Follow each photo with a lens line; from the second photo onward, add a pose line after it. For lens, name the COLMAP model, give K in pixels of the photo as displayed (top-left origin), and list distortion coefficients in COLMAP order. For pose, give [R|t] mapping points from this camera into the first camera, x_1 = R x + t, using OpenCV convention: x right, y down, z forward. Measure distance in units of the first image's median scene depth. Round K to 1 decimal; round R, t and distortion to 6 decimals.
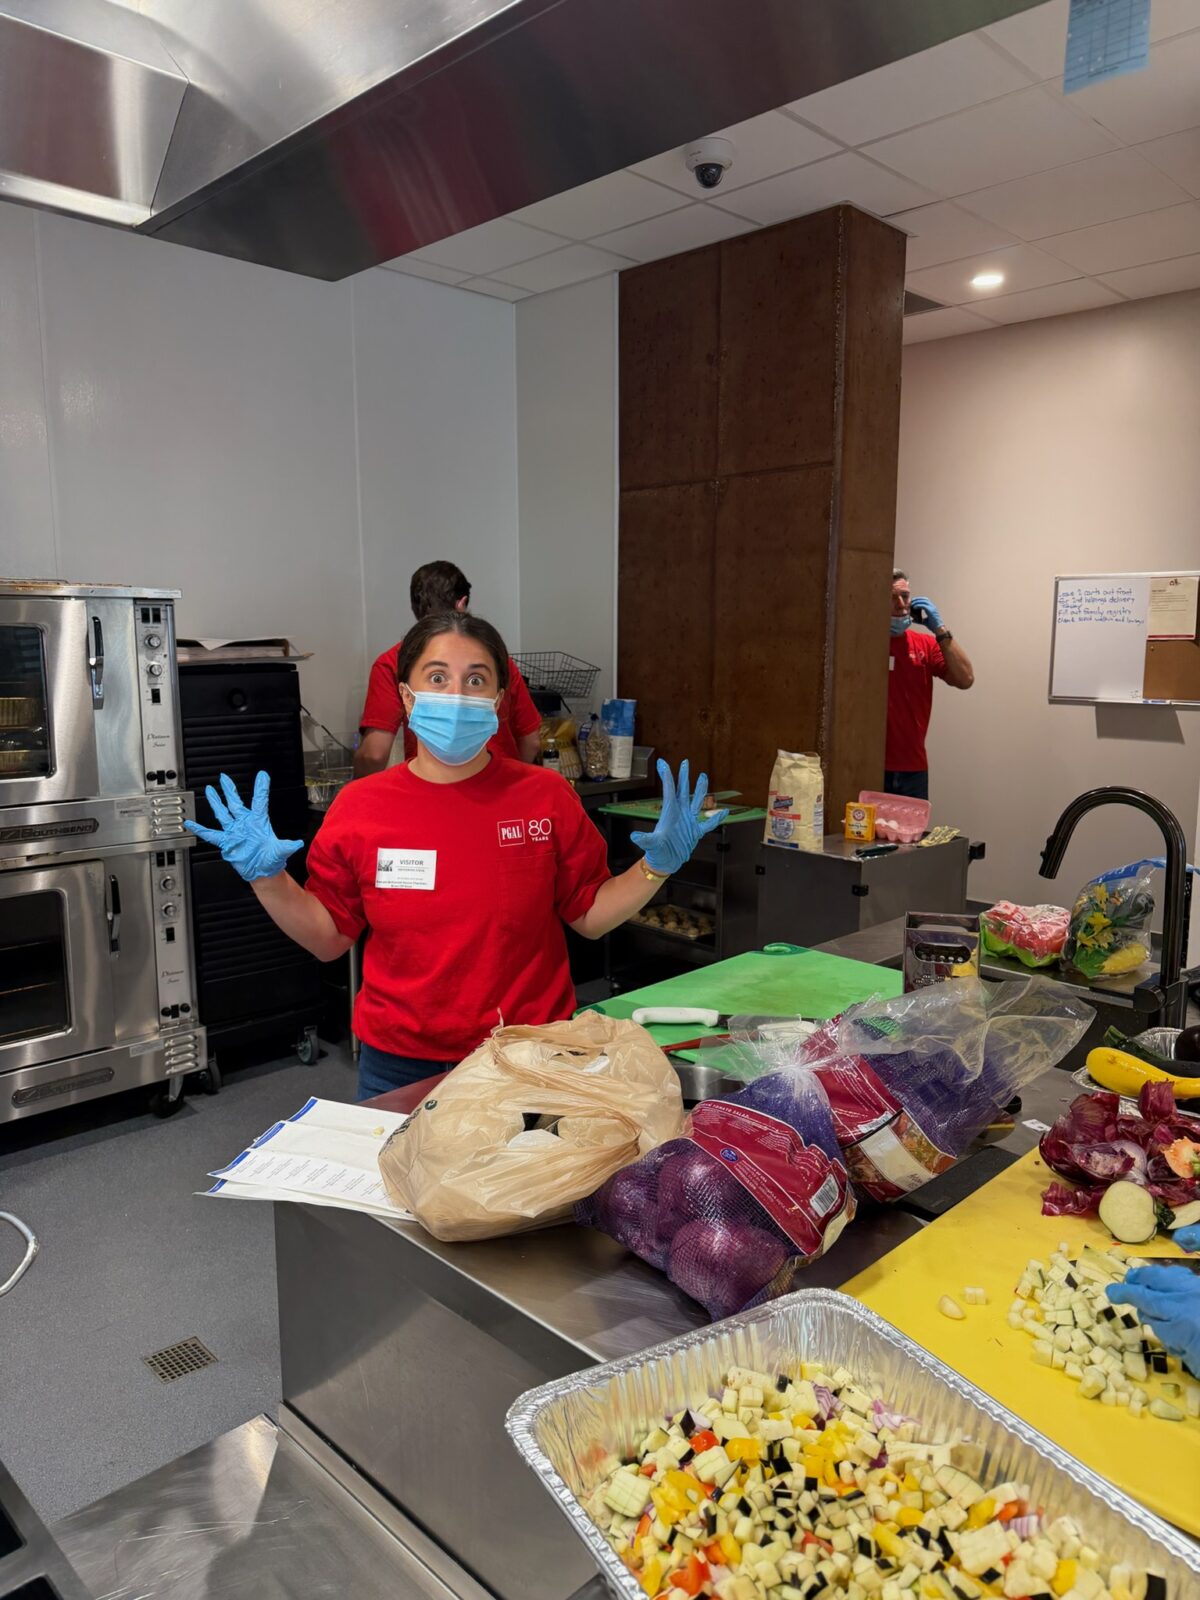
lens RADIAL K [[1129.9, 0, 600.0], [0, 1129.9, 800.0], [0, 0, 1]] dist [0.008284, -0.052231]
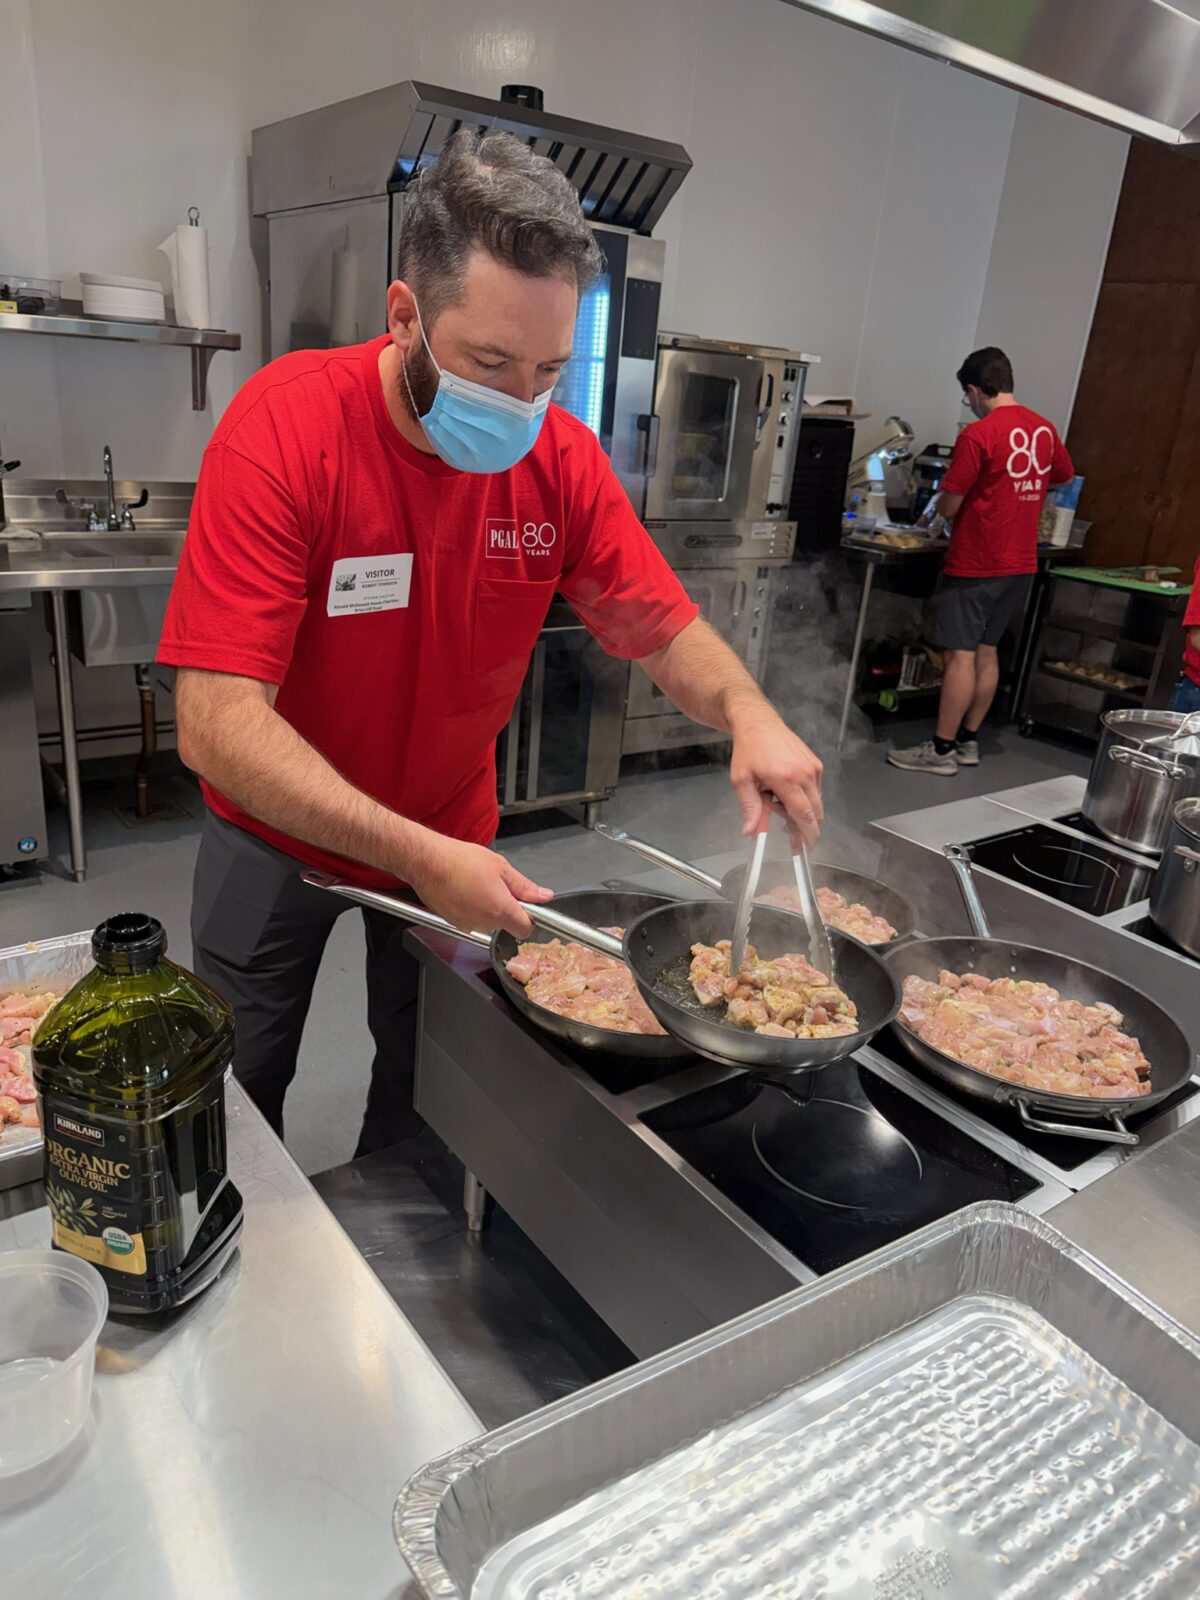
lens RADIAL K [[1129.9, 0, 600.0], [0, 1129.9, 800.0], [0, 0, 1]] dist [0.008284, -0.052231]
pose [[0.985348, 0.127505, -0.113282, -0.312406], [-0.101031, 0.971455, 0.214635, 0.036354], [0.137415, -0.200045, 0.970103, -0.260213]]
